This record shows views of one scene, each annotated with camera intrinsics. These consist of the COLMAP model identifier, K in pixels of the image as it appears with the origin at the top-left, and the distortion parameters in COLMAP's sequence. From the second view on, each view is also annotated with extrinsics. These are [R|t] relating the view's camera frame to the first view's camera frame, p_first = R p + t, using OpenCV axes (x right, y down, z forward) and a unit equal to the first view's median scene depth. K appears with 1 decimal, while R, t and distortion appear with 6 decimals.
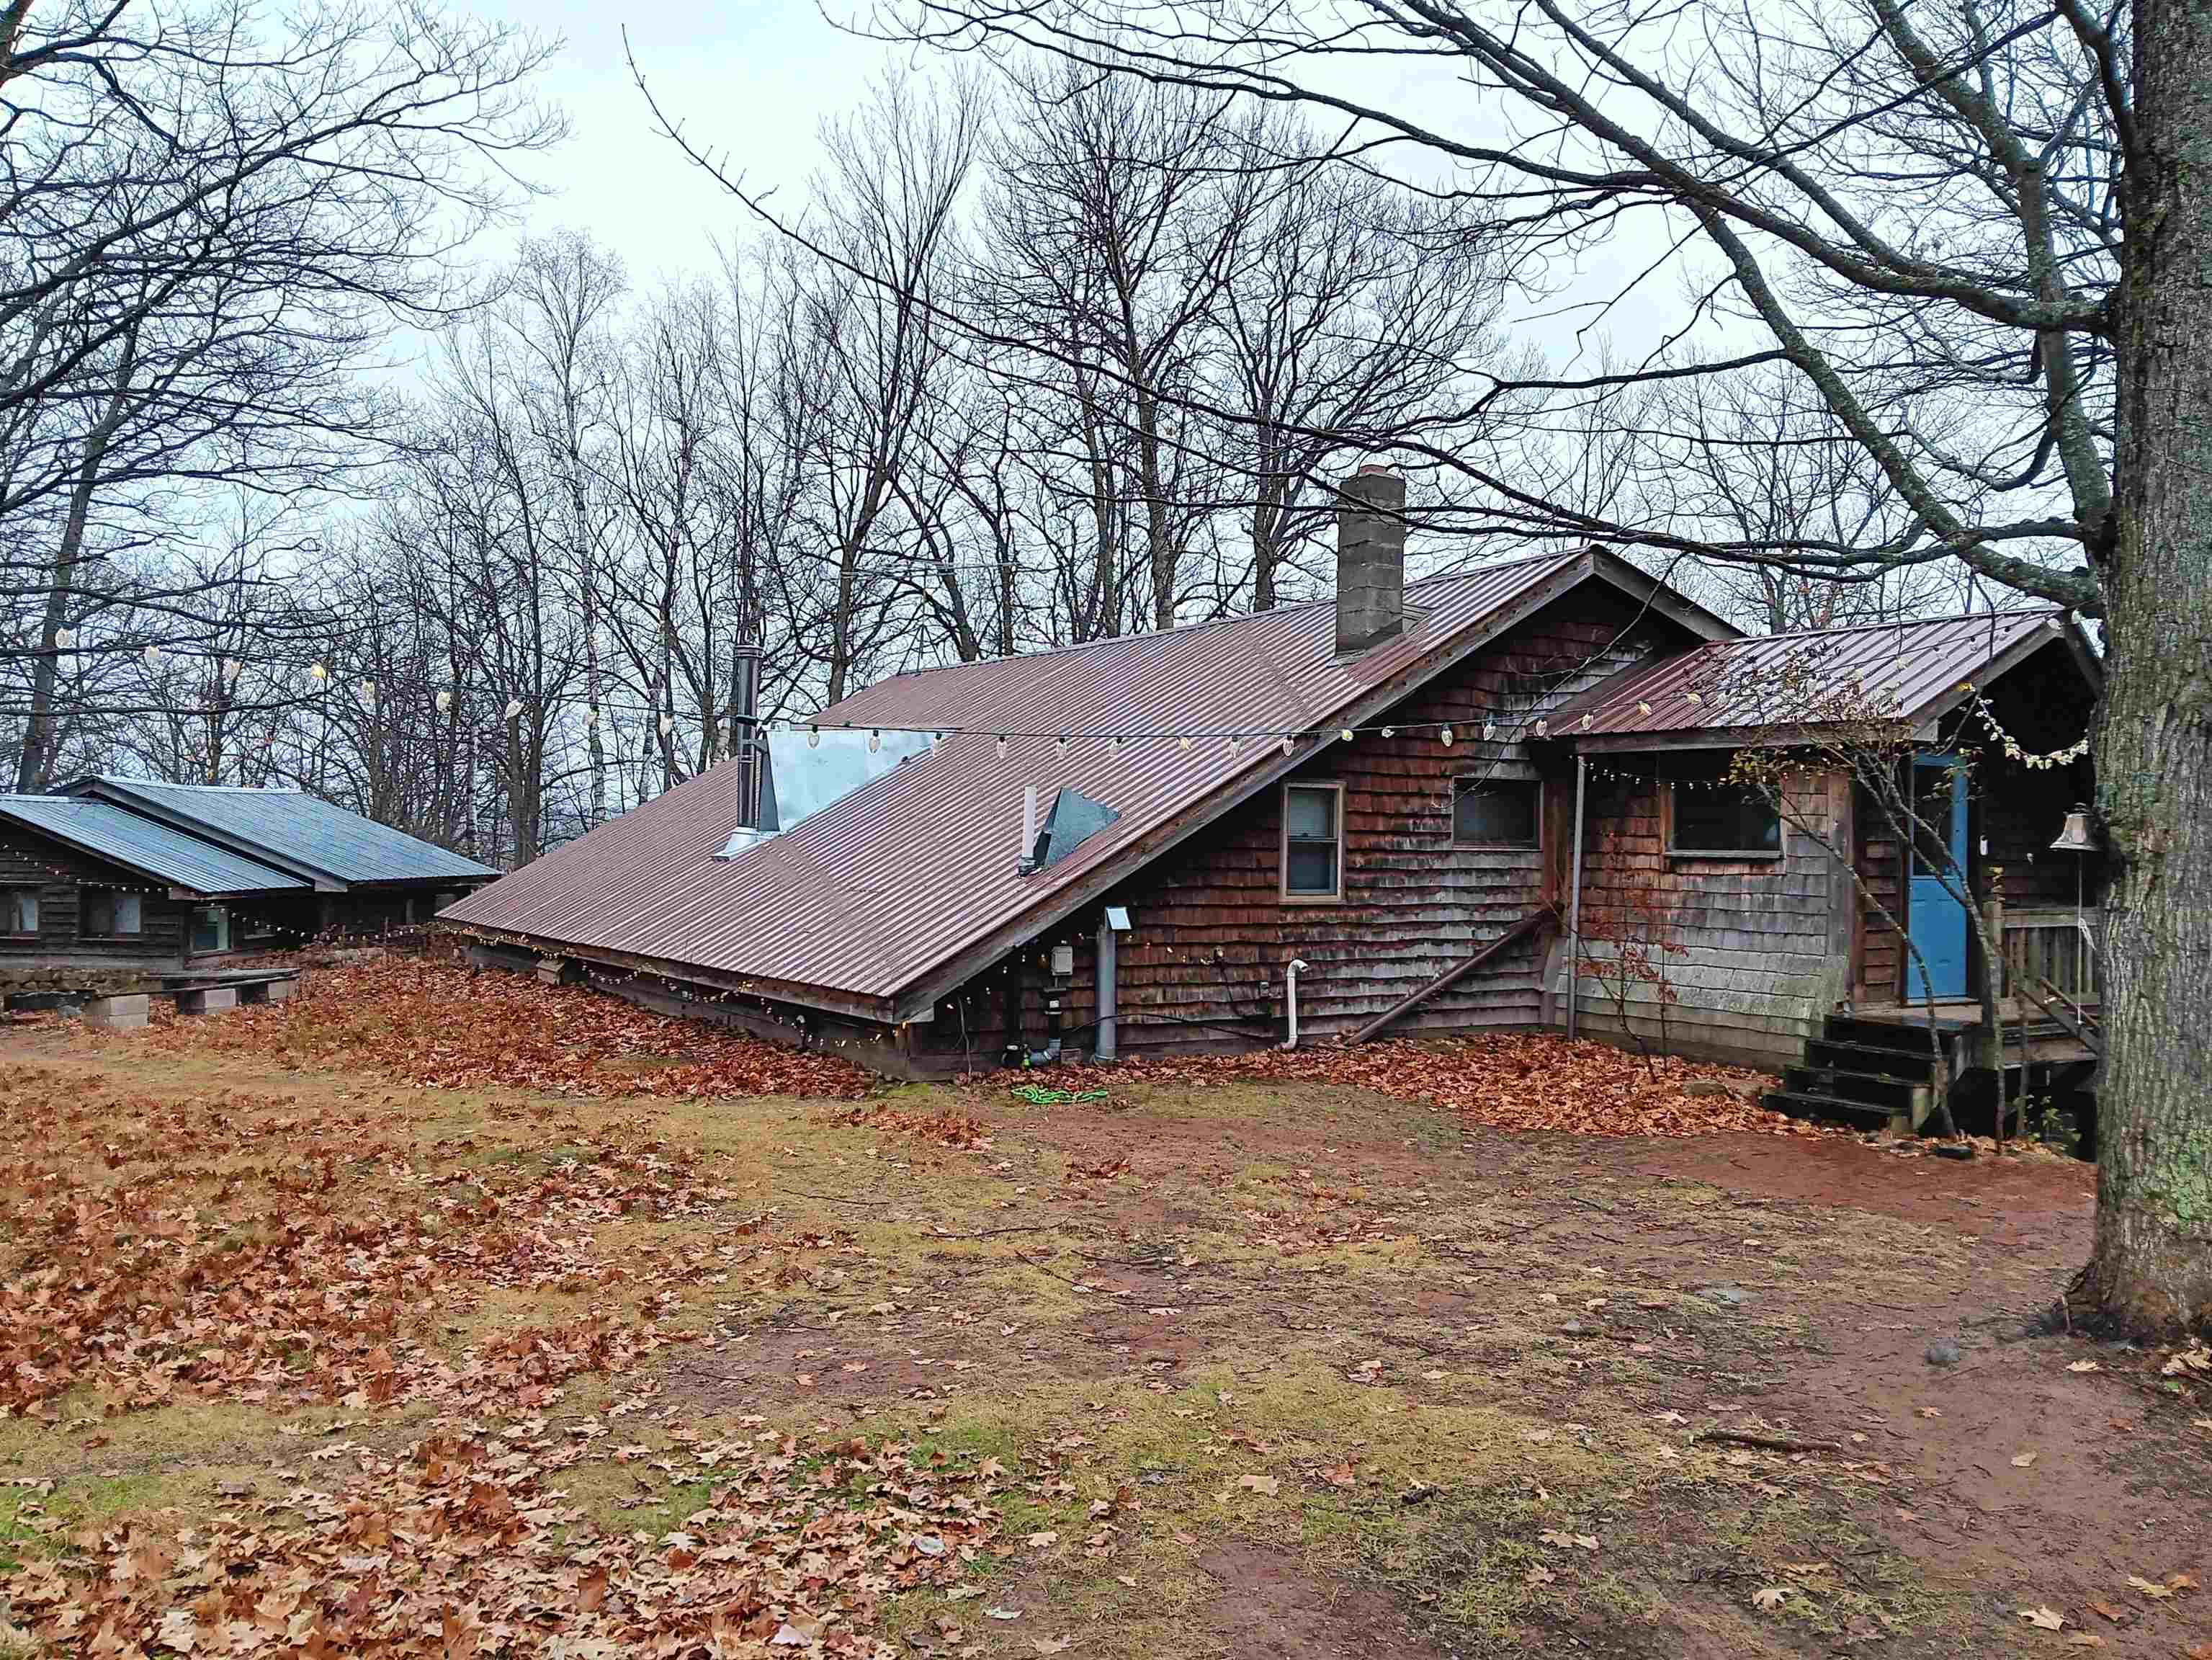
lens RADIAL K [[1959.4, 0, 1052.4], [0, 1959.4, 828.5], [0, 0, 1]] dist [0.104334, -0.263310]
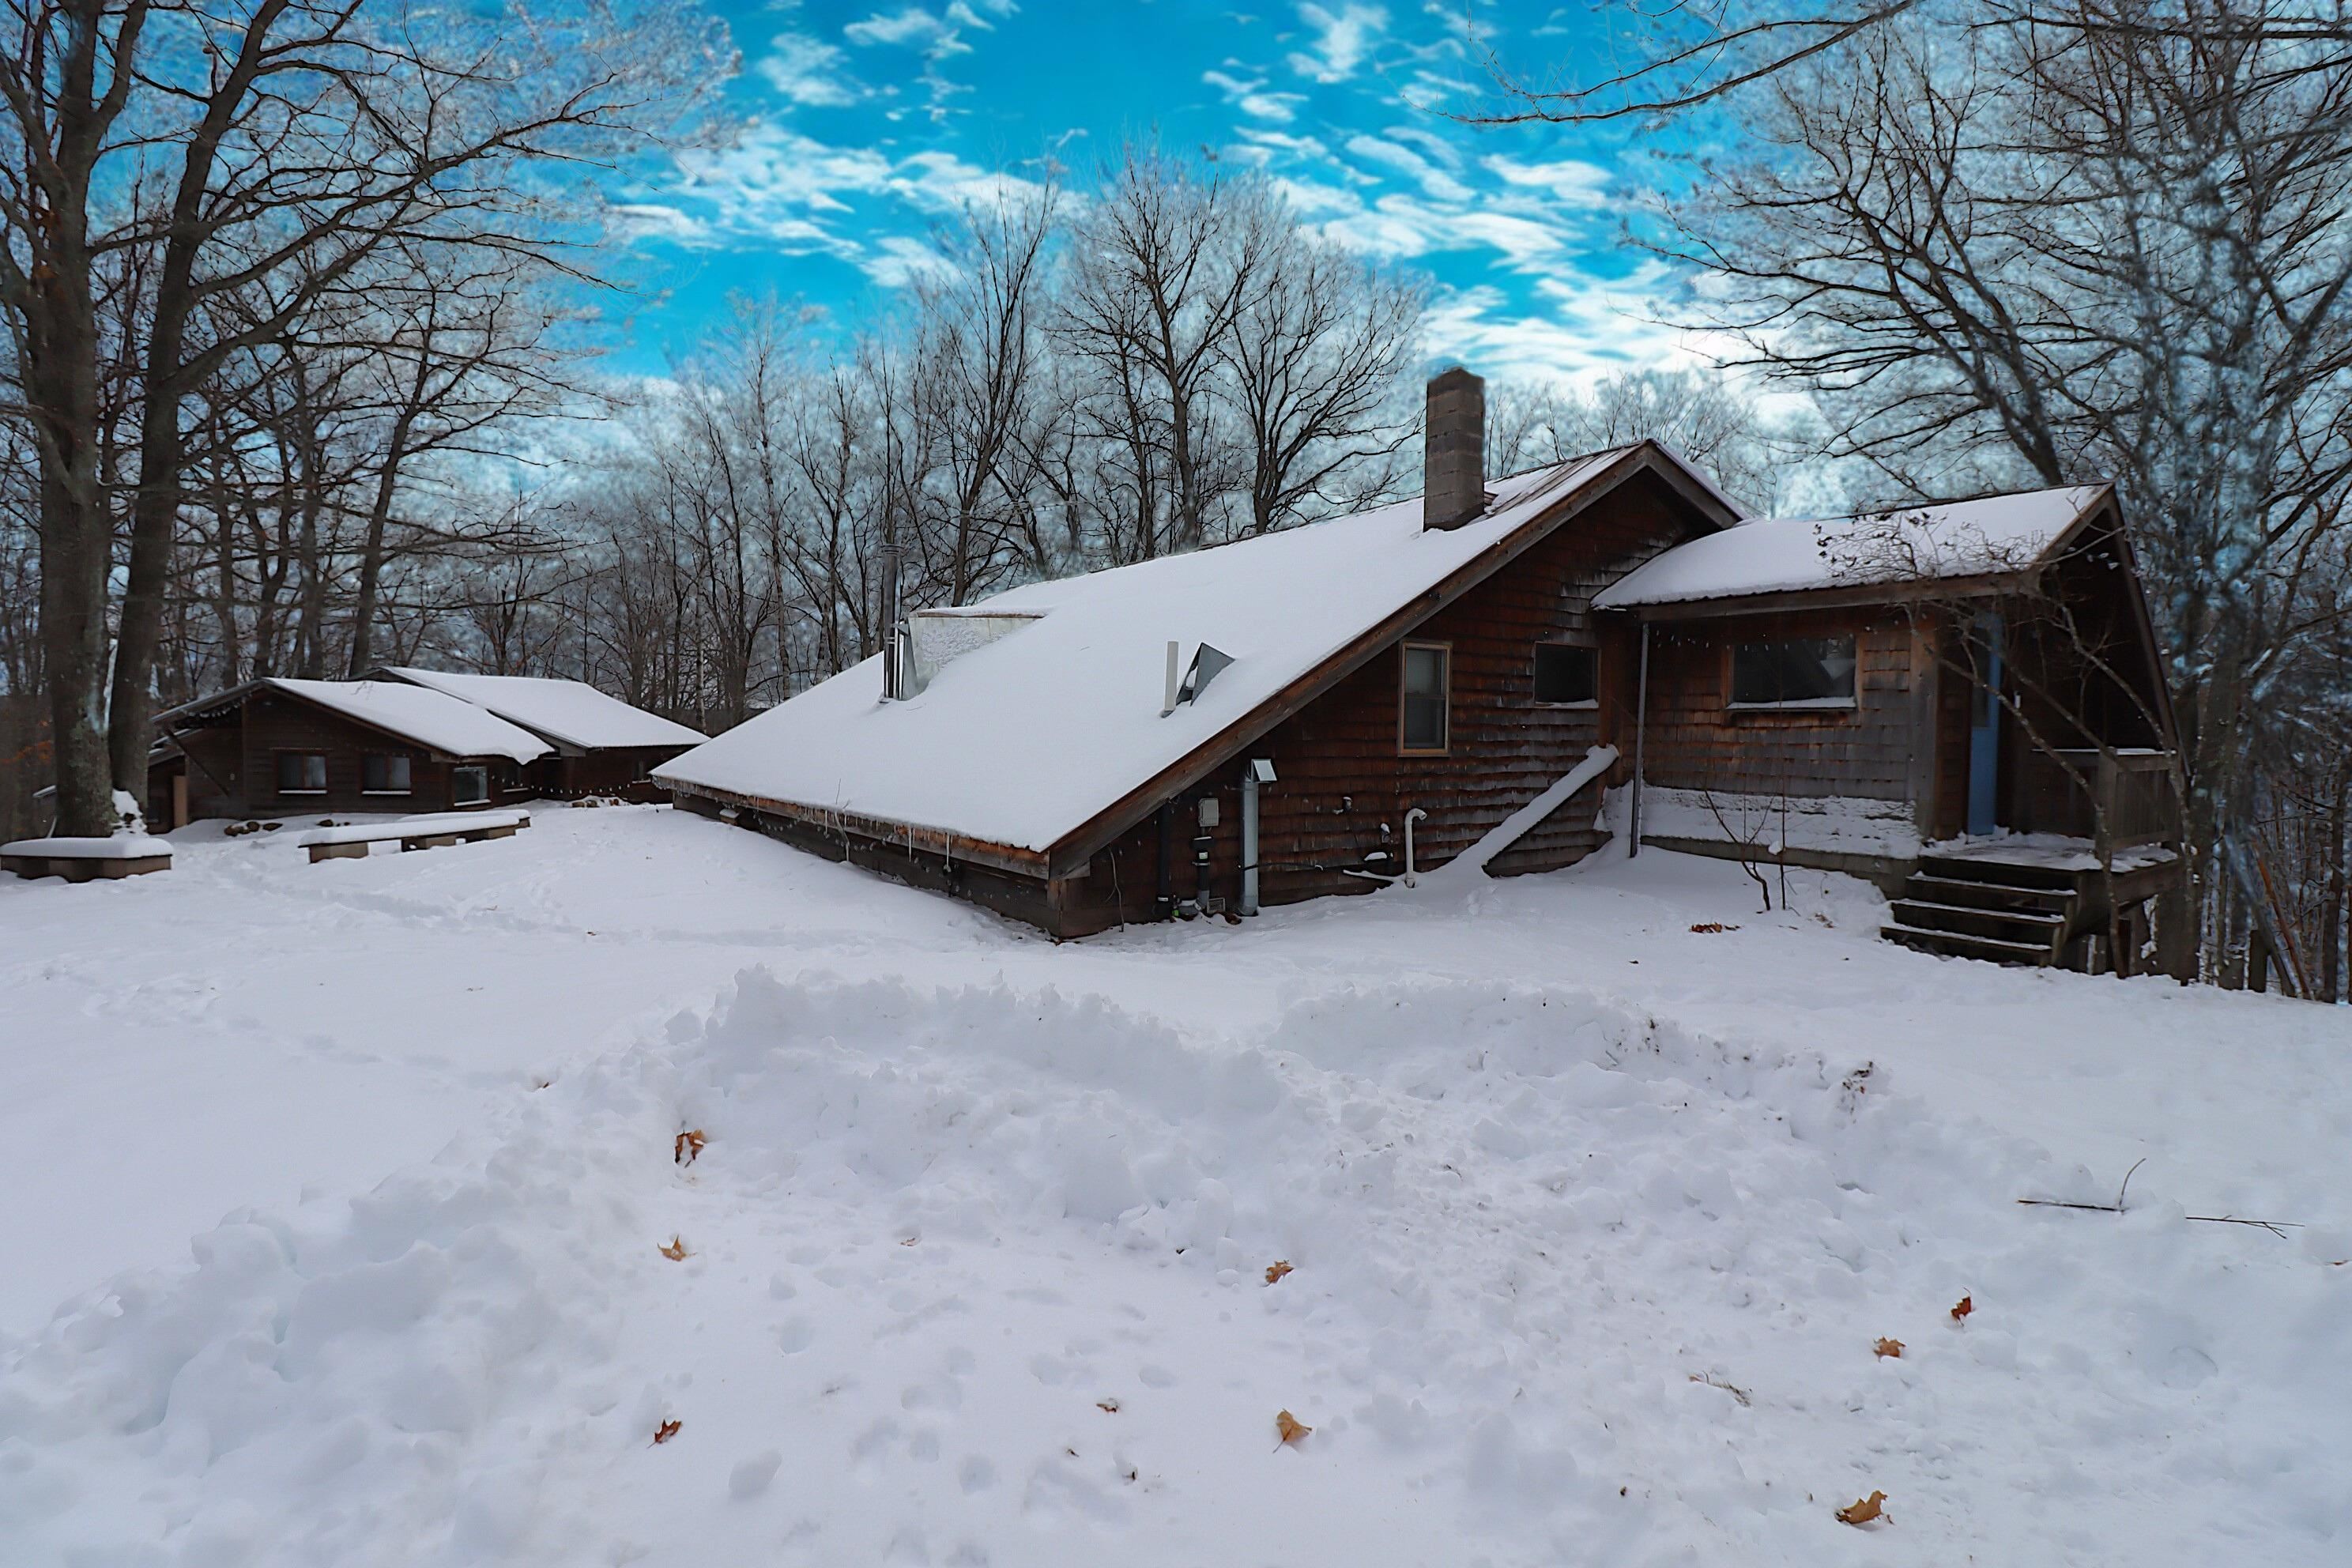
lens RADIAL K [[1210.1, 0, 1176.0], [0, 1210.1, 784.0], [0, 0, 1]] dist [0.004409, -0.014223]
pose [[0.997177, -0.005970, 0.074856, -0.050445], [0.002034, 0.998616, 0.052550, 0.017501], [-0.075066, -0.052249, 0.995809, 0.331119]]
